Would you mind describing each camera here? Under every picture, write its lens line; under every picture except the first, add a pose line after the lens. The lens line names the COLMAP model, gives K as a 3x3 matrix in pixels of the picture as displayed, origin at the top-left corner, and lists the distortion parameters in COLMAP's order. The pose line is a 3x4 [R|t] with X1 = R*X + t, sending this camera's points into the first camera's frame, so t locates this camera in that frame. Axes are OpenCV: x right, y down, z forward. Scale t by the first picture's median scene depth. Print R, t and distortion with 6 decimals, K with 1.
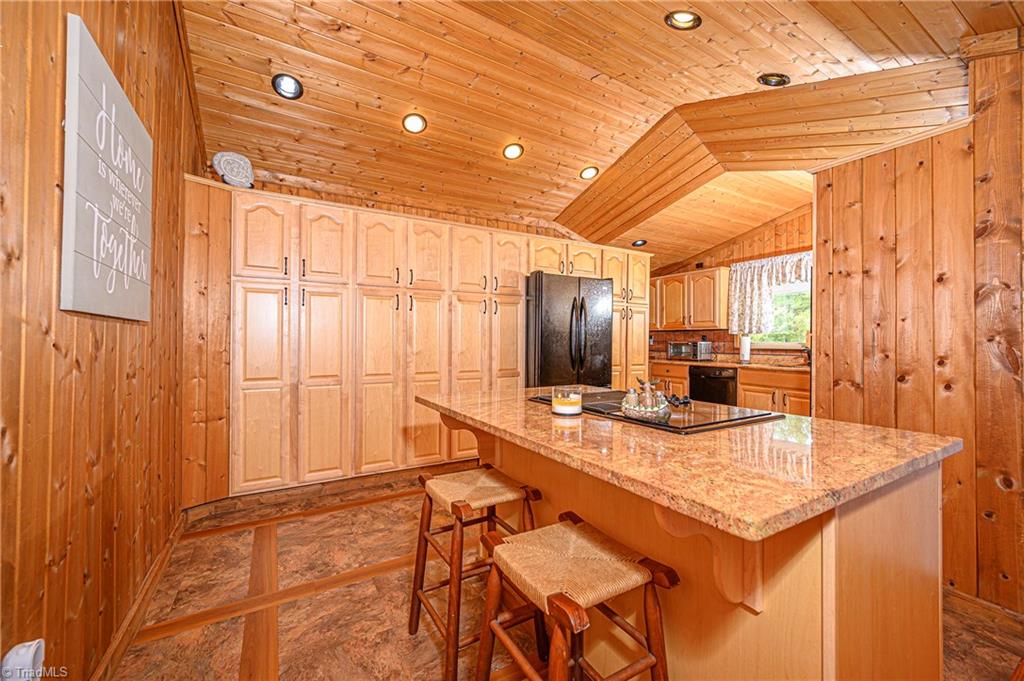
lens RADIAL K [[408.7, 0, 513.3], [0, 408.7, 341.1], [0, 0, 1]] dist [-0.000129, 0.000001]
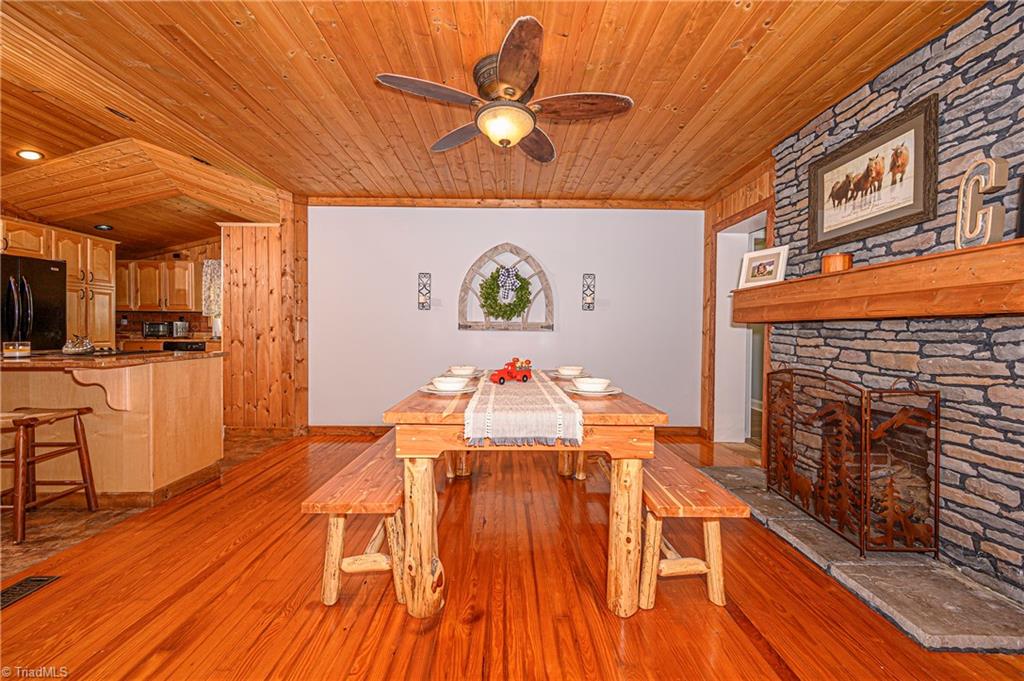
lens RADIAL K [[408.7, 0, 509.1], [0, 408.7, 340.4], [0, 0, 1]] dist [-0.000129, 0.000001]
pose [[0.503233, -0.025493, 0.863775, -0.084152], [-0.006566, 0.999423, 0.033322, 0.010008], [-0.864126, -0.022440, 0.502775, -0.445985]]
